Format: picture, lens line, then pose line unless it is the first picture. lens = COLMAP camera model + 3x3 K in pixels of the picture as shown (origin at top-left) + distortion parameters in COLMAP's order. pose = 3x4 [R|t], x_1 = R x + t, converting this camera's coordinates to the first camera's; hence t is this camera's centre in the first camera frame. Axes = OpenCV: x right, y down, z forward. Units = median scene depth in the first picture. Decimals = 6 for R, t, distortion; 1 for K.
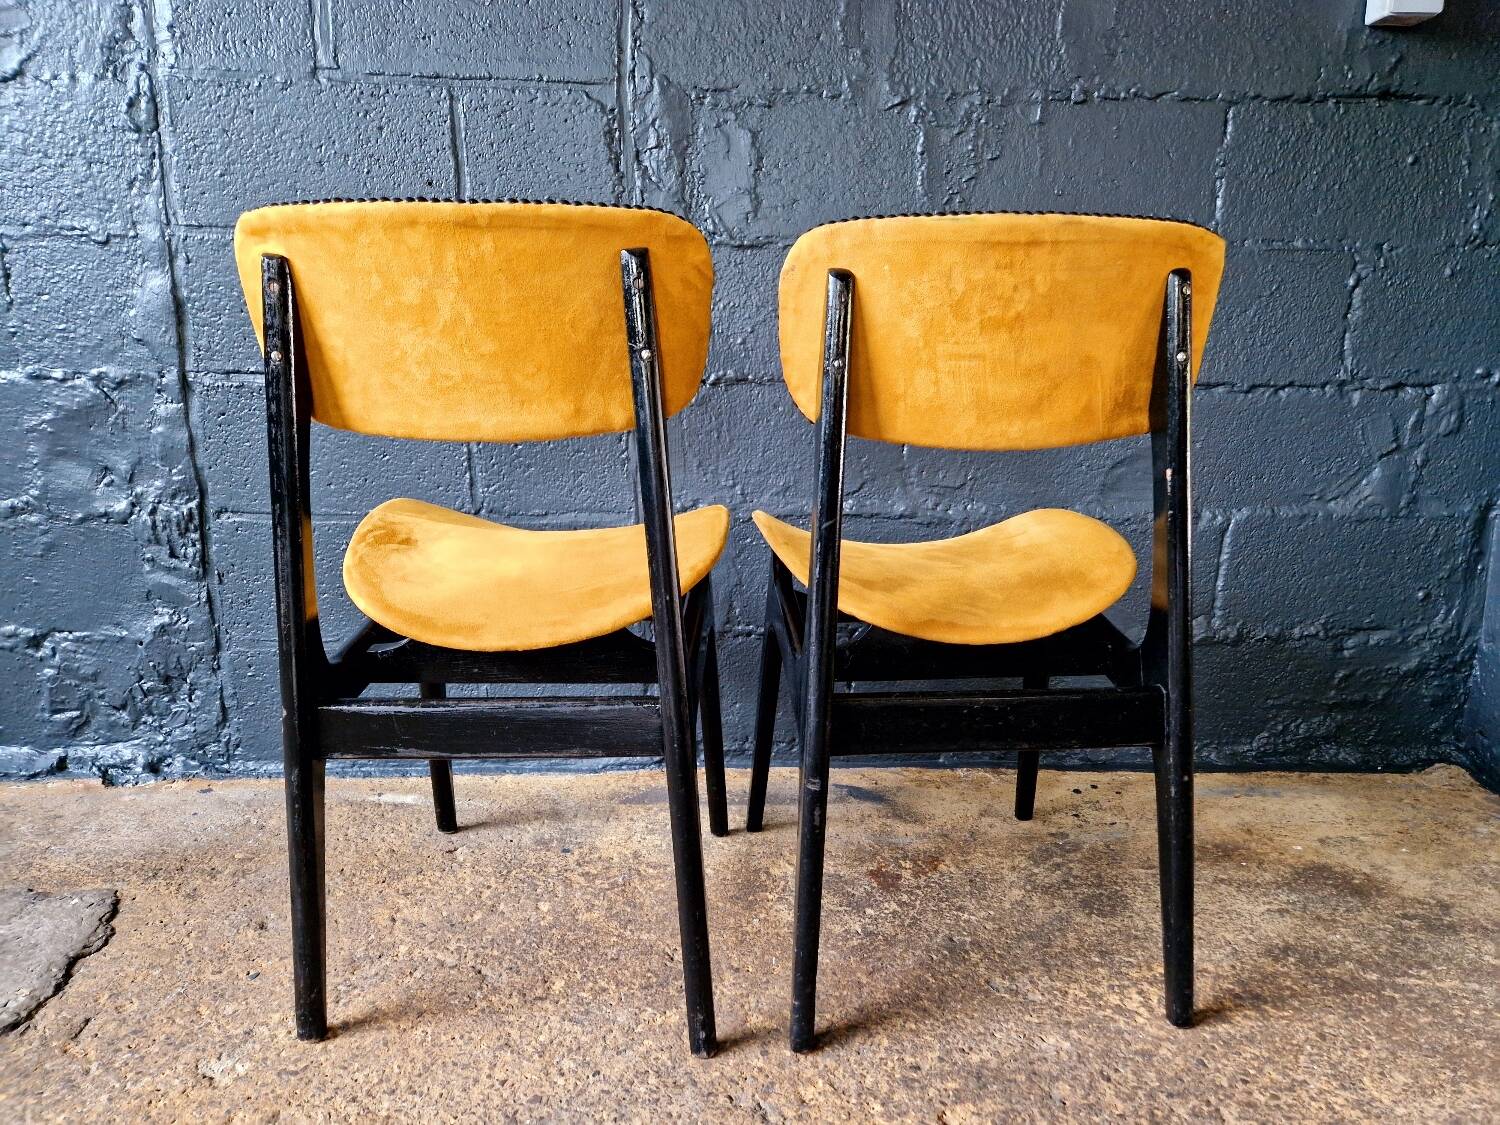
lens RADIAL K [[1011.5, 0, 749.8], [0, 1011.5, 565.1], [0, 0, 1]] dist [0.068360, -0.060733]
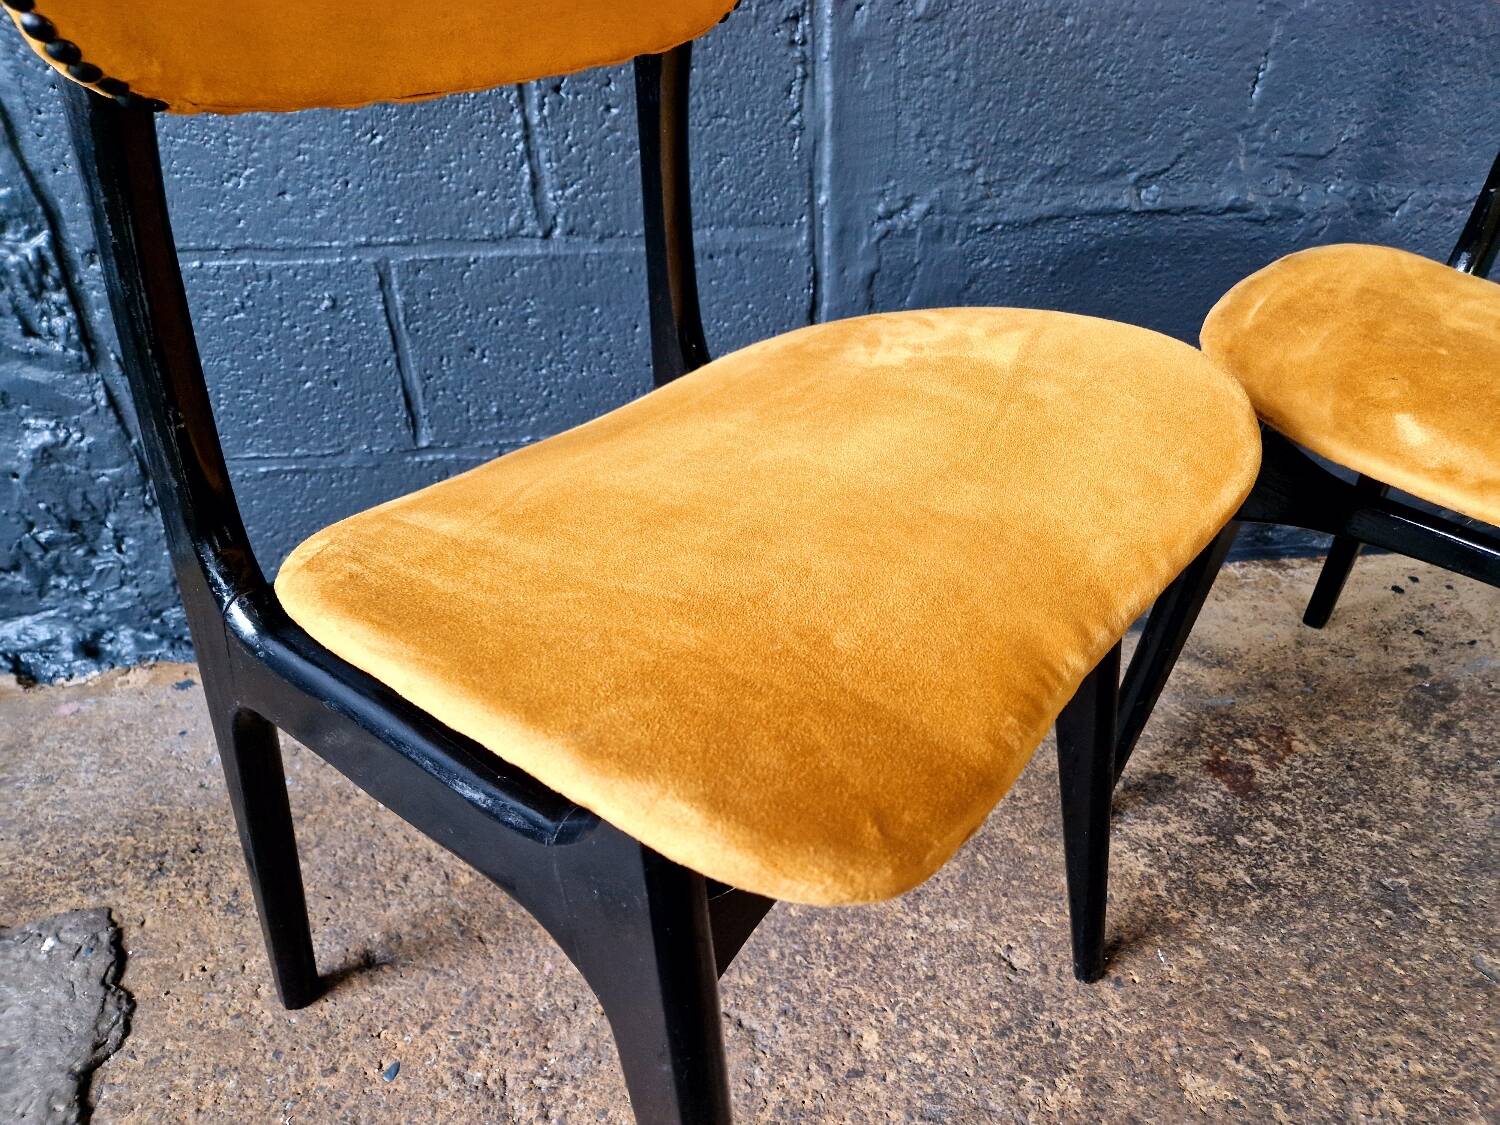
lens RADIAL K [[1011.5, 0, 754.0], [0, 1011.5, 575.9], [0, 0, 1]] dist [0.068360, -0.060733]
pose [[0.993370, -0.072053, 0.089575, -0.233052], [0.034392, 0.929781, 0.366503, -0.086983], [-0.109693, -0.360992, 0.926095, 0.393782]]
